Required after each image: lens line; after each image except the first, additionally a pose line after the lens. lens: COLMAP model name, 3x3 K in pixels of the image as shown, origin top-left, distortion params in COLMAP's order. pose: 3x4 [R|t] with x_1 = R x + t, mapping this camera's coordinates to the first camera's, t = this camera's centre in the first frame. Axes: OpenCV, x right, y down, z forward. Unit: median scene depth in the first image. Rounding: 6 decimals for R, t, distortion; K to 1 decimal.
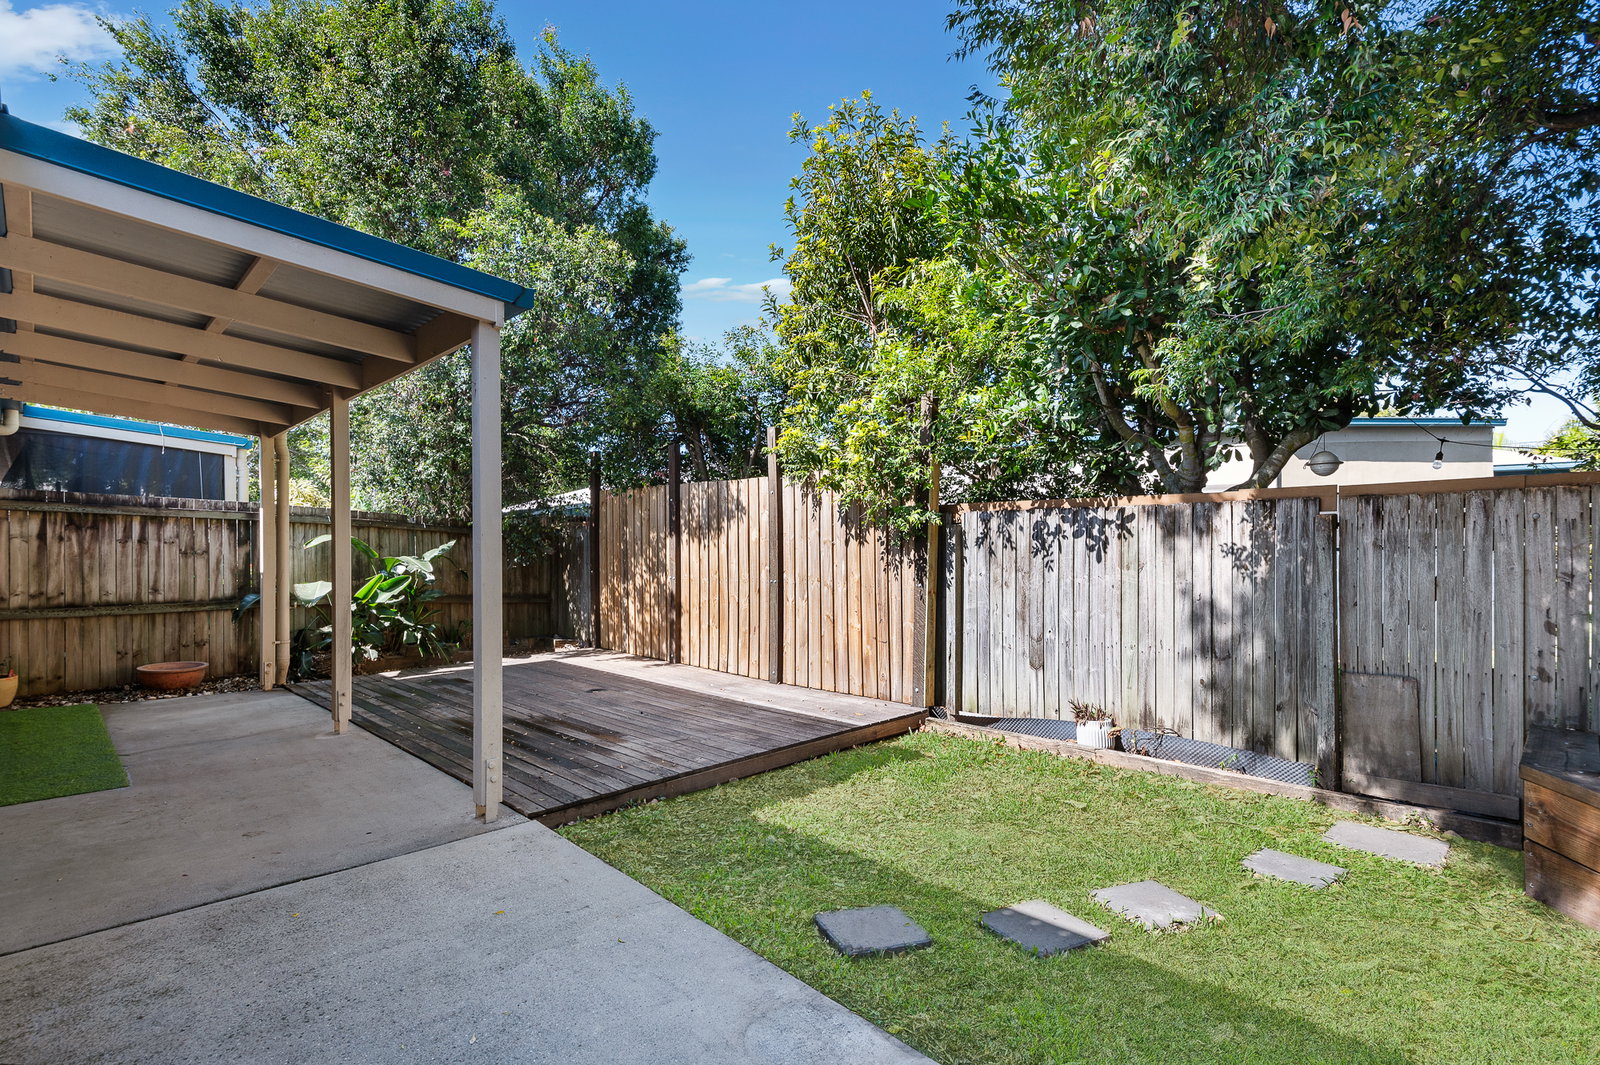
lens RADIAL K [[733.4, 0, 779.6], [0, 733.4, 524.0], [0, 0, 1]] dist [0.002649, 0.000101]
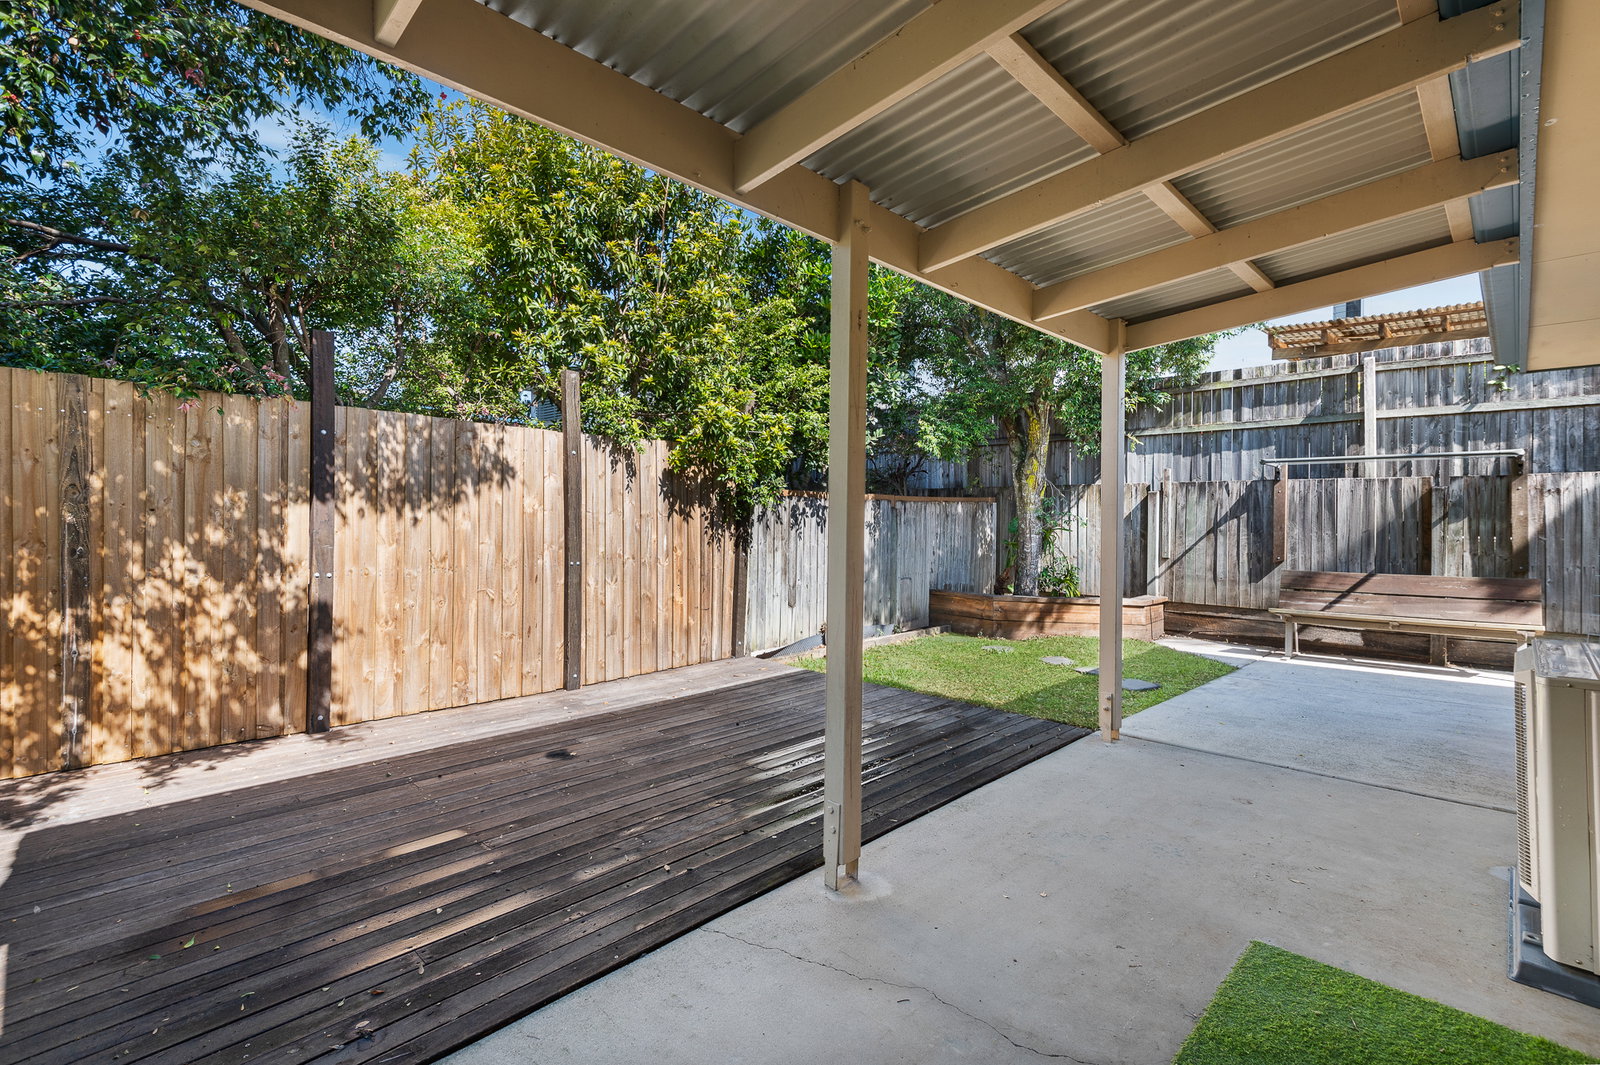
lens RADIAL K [[733.4, 0, 779.6], [0, 733.4, 524.0], [0, 0, 1]] dist [0.002649, 0.000101]
pose [[0.007853, -0.004899, 0.999957, -1.021821], [-0.038163, 0.999258, 0.005195, 0.025708], [-0.999241, -0.038202, 0.007660, 0.962538]]
